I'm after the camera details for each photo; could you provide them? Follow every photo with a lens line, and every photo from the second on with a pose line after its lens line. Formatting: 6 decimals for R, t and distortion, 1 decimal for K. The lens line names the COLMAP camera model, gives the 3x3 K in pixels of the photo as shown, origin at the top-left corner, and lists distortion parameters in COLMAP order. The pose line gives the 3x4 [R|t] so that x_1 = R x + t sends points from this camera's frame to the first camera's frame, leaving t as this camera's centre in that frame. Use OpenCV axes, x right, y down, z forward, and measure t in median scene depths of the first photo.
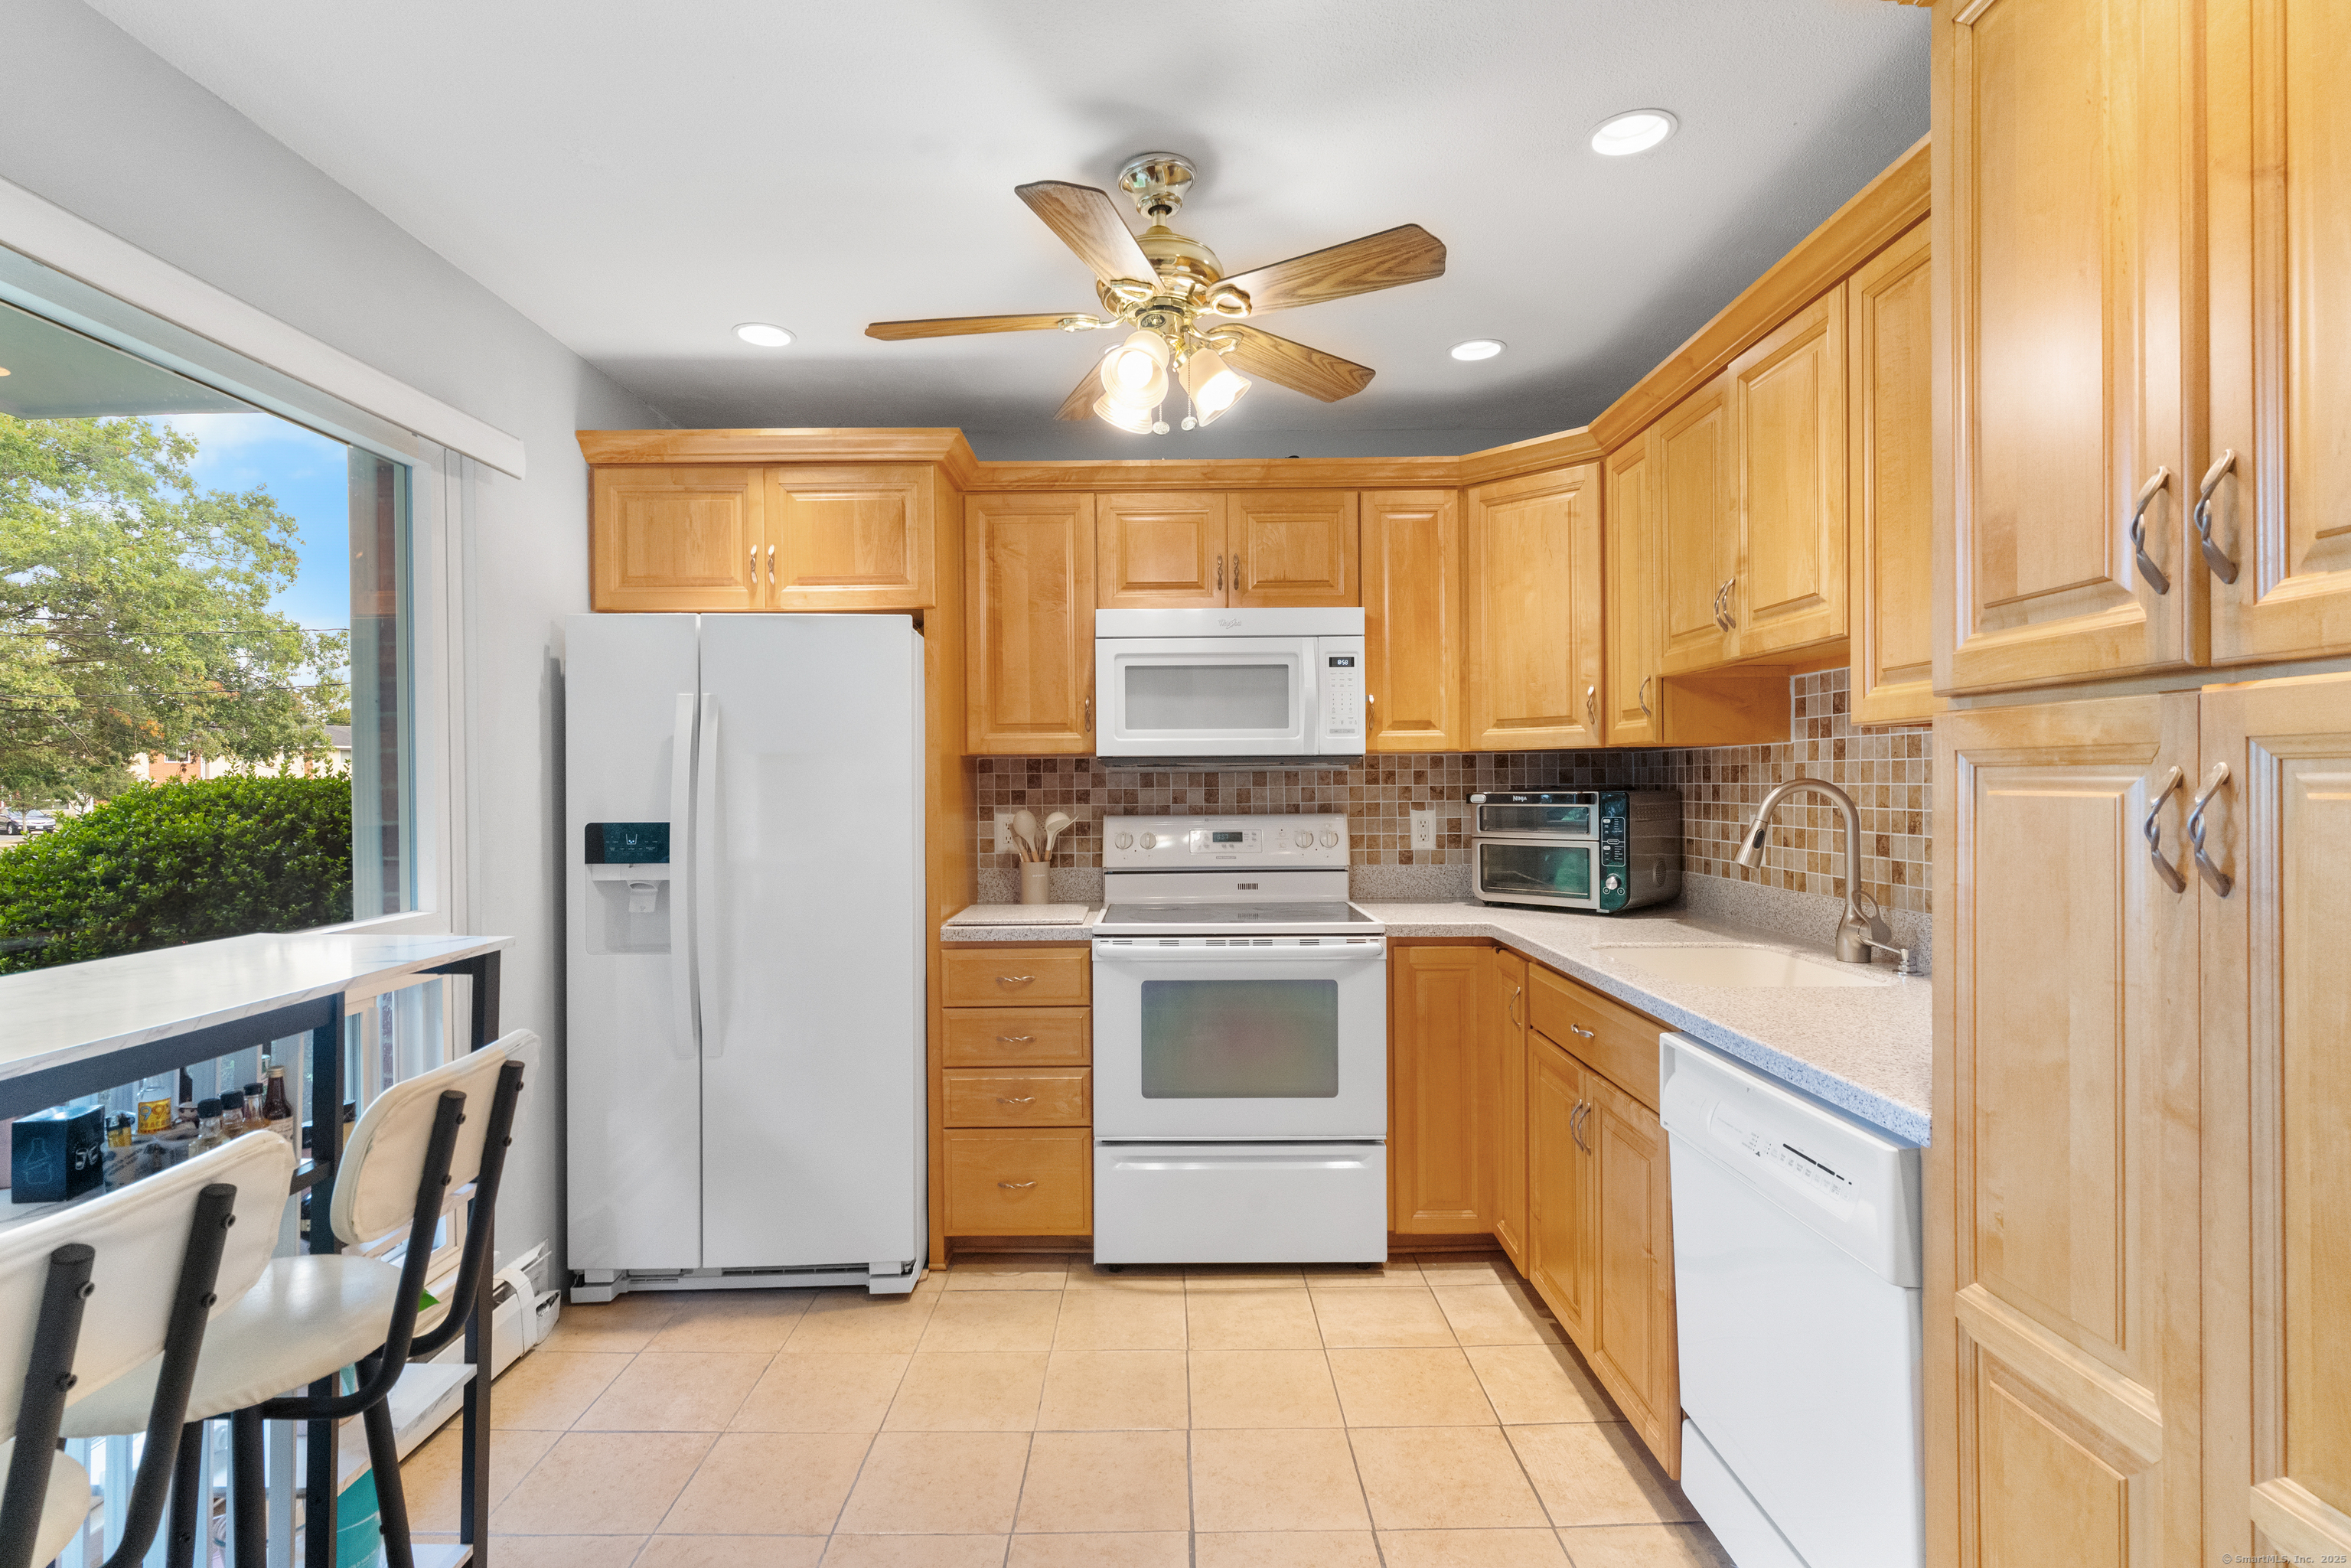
lens RADIAL K [[1151.9, 0, 1144.1], [0, 1151.9, 782.6], [0, 0, 1]] dist [0.005421, -0.001384]
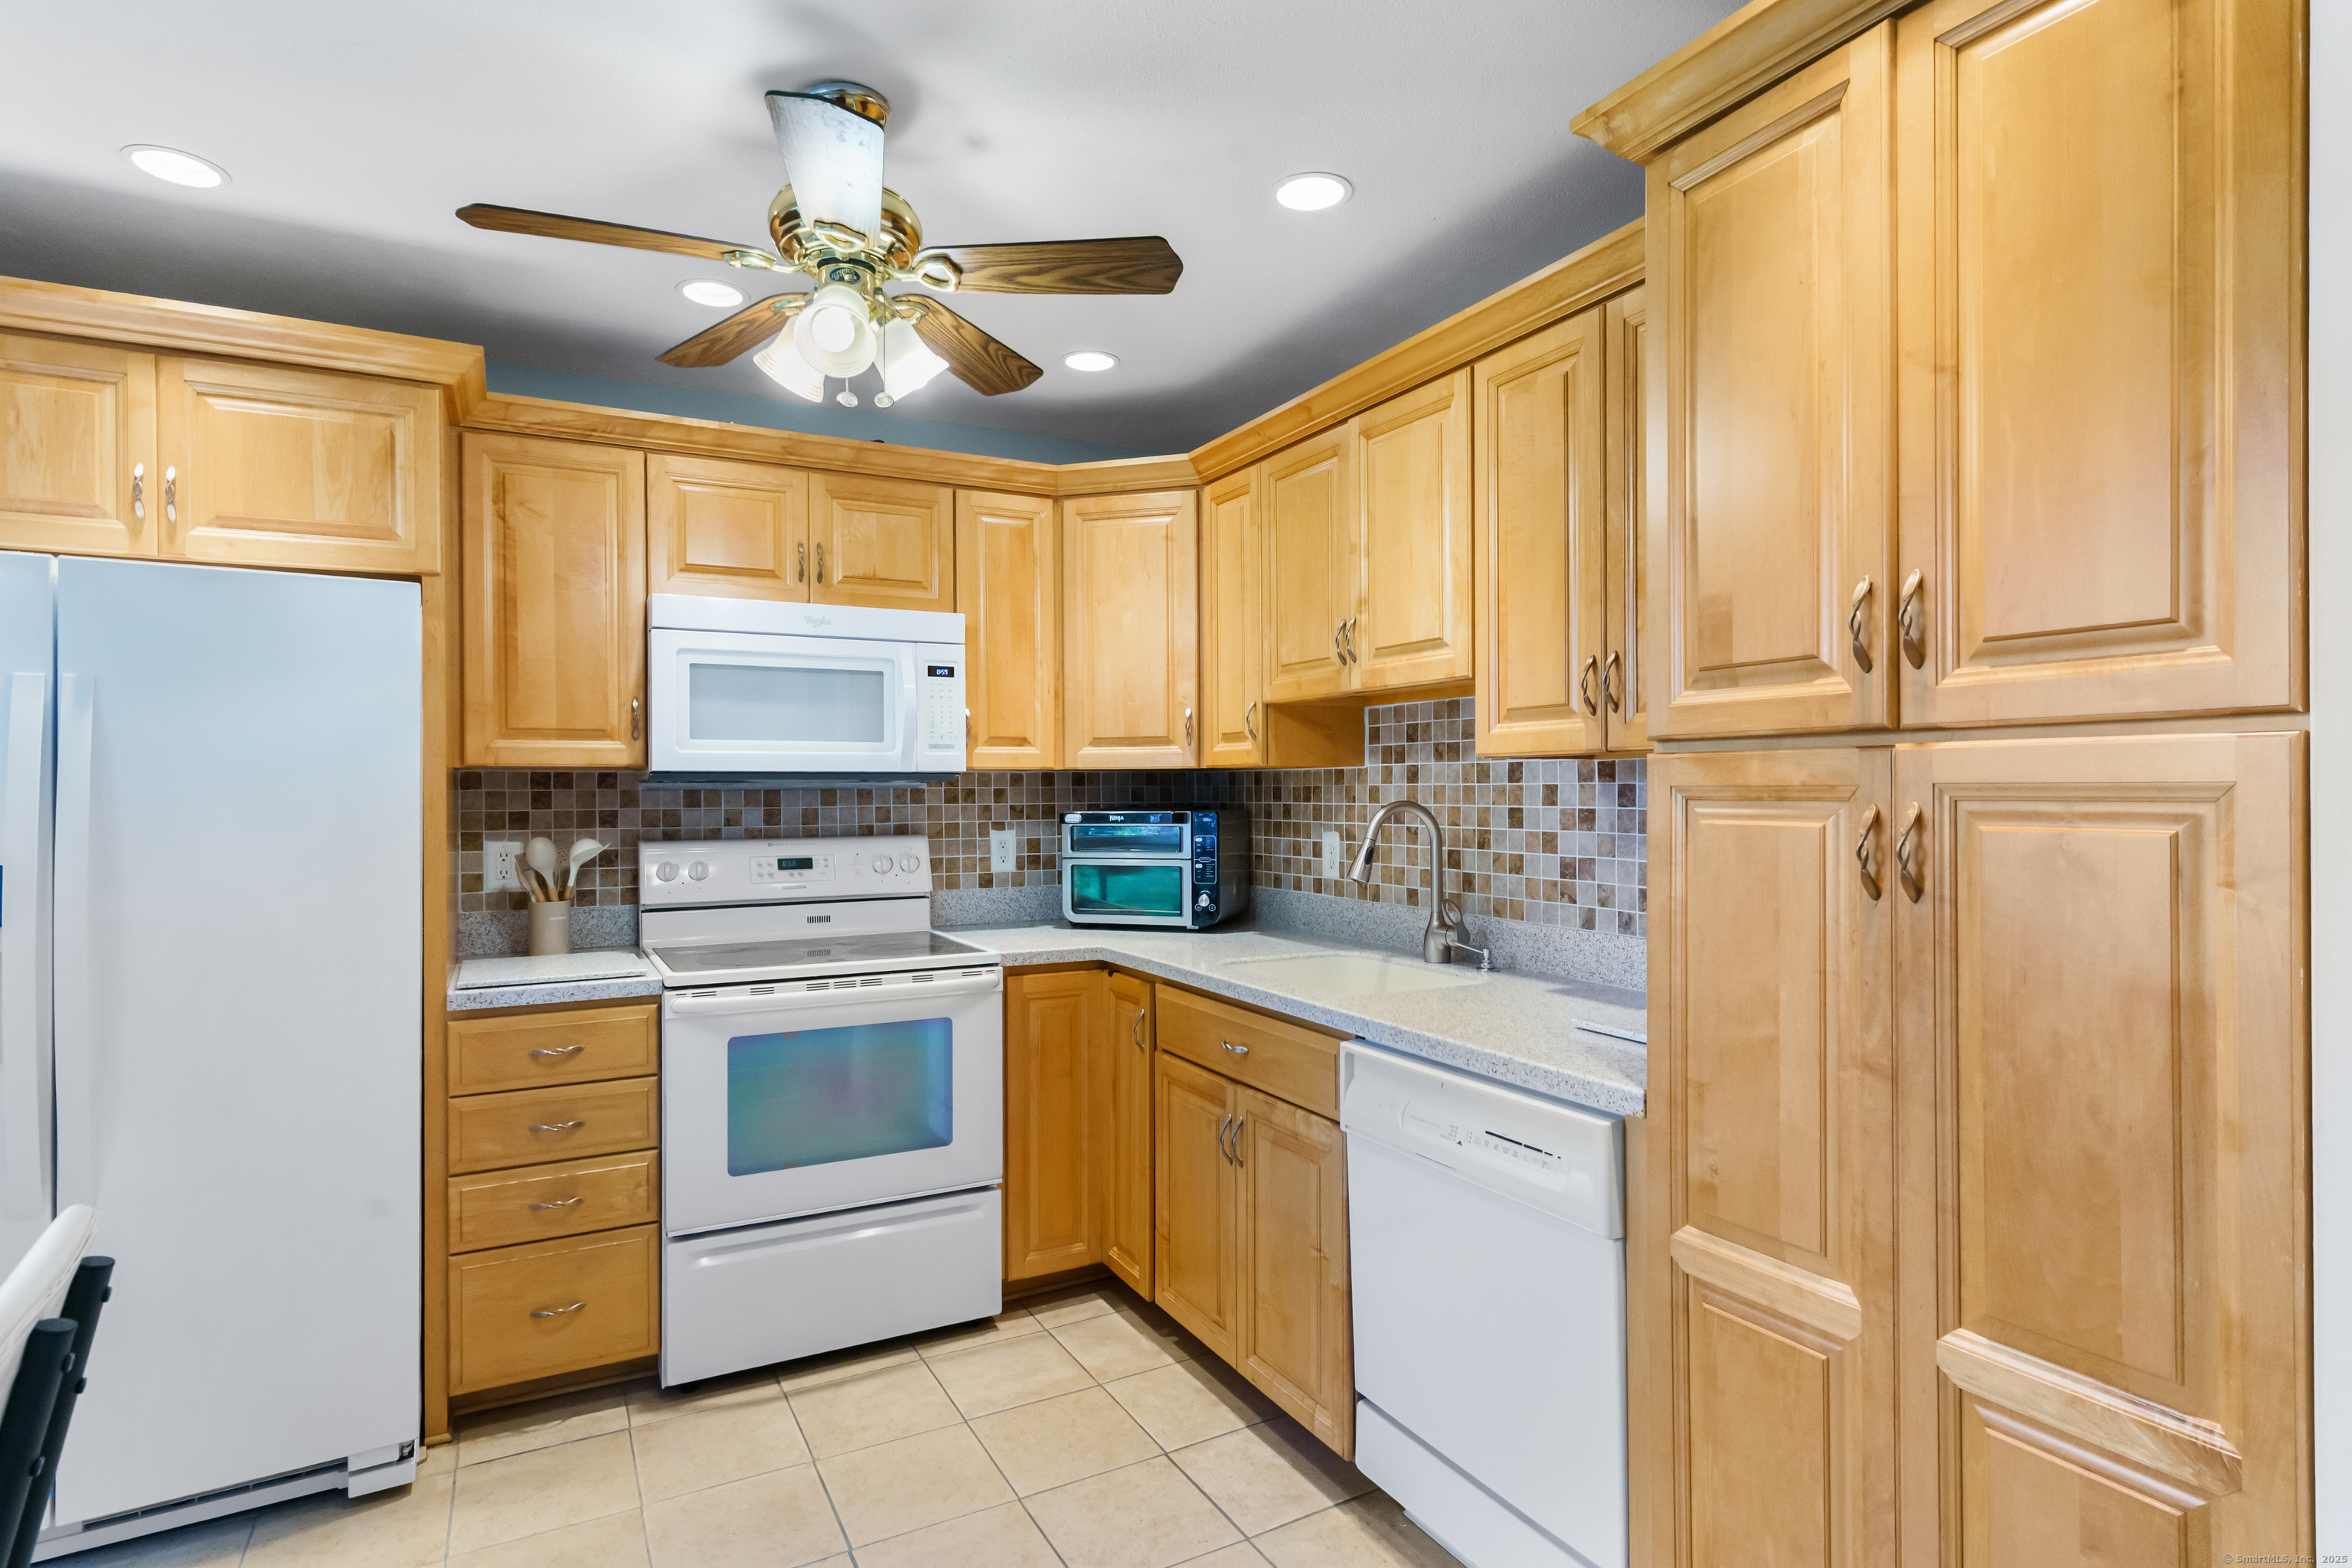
lens RADIAL K [[1239.7, 0, 1161.6], [0, 1239.7, 784.1], [0, 0, 1]] dist [0.006384, -0.000002]
pose [[0.877555, 0.005305, 0.479446, -0.163242], [-0.001894, 0.999969, -0.007599, -0.008071], [-0.479472, 0.005761, 0.877538, 0.048510]]
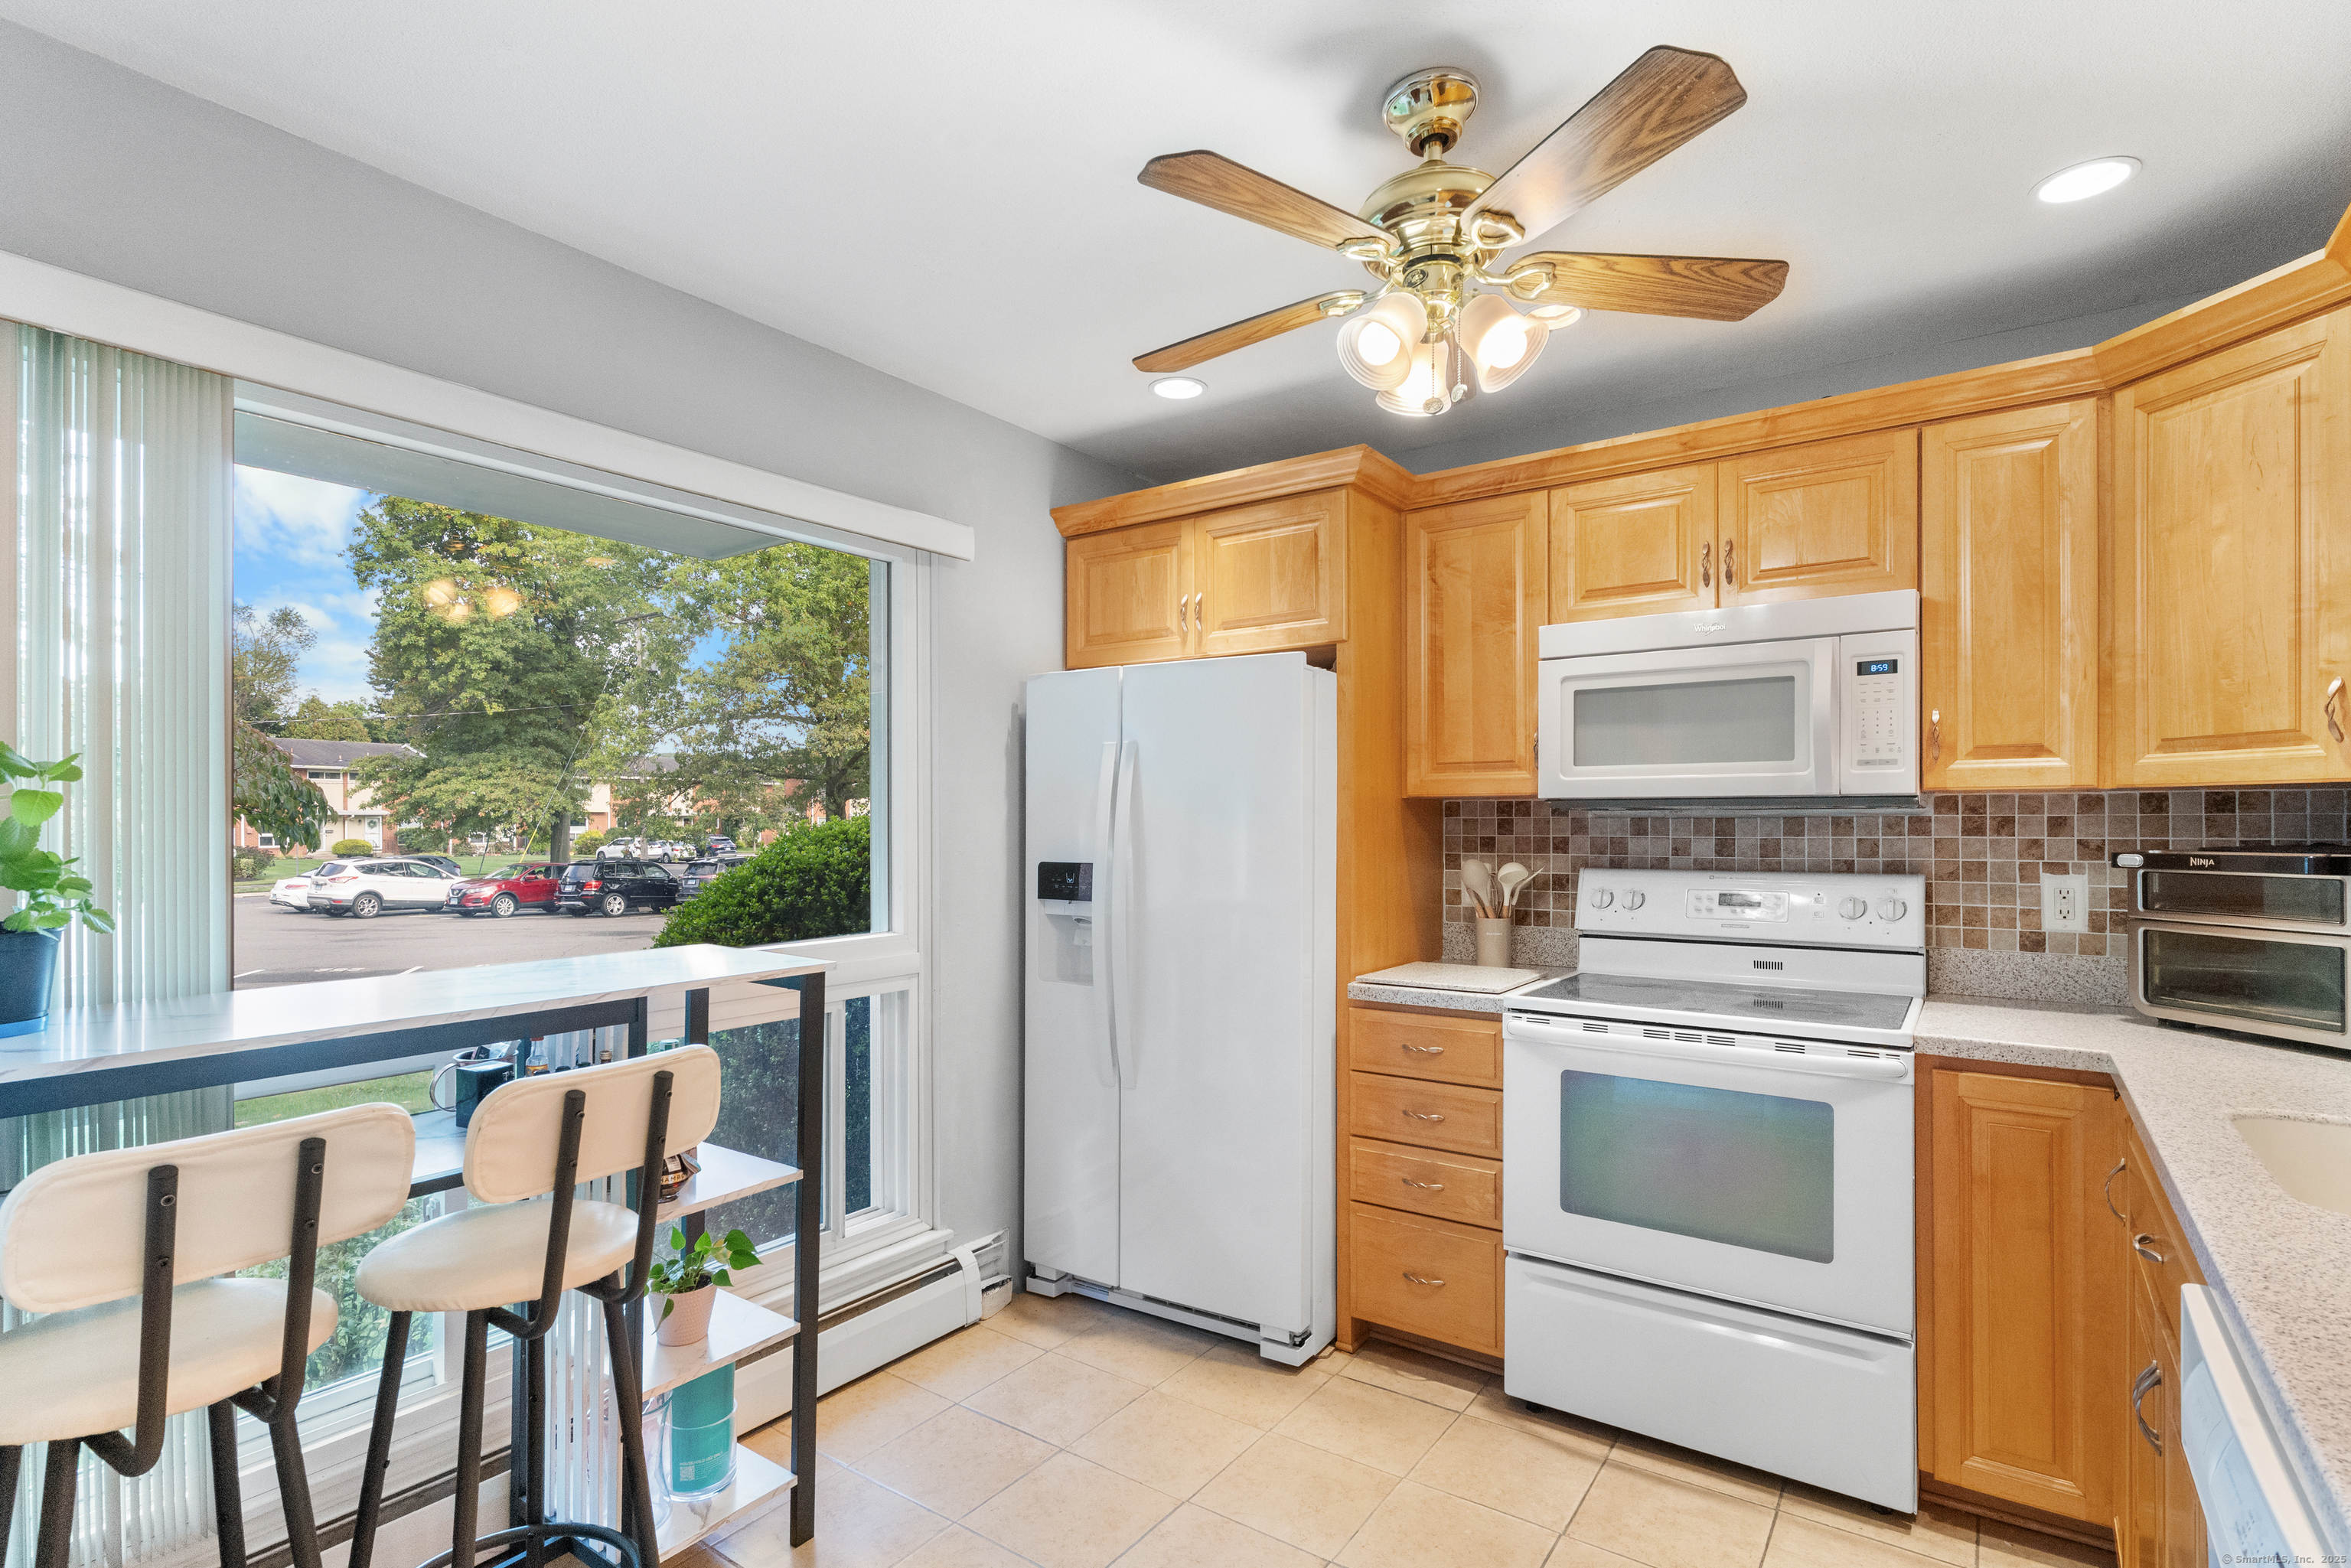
lens RADIAL K [[1151.9, 0, 1139.7], [0, 1151.9, 819.3], [0, 0, 1]] dist [0.005421, -0.001384]
pose [[0.814653, 0.005398, -0.579924, 0.235367], [-0.005754, 0.999983, 0.001225, -0.007679], [0.579920, 0.002339, 0.814670, 0.149122]]
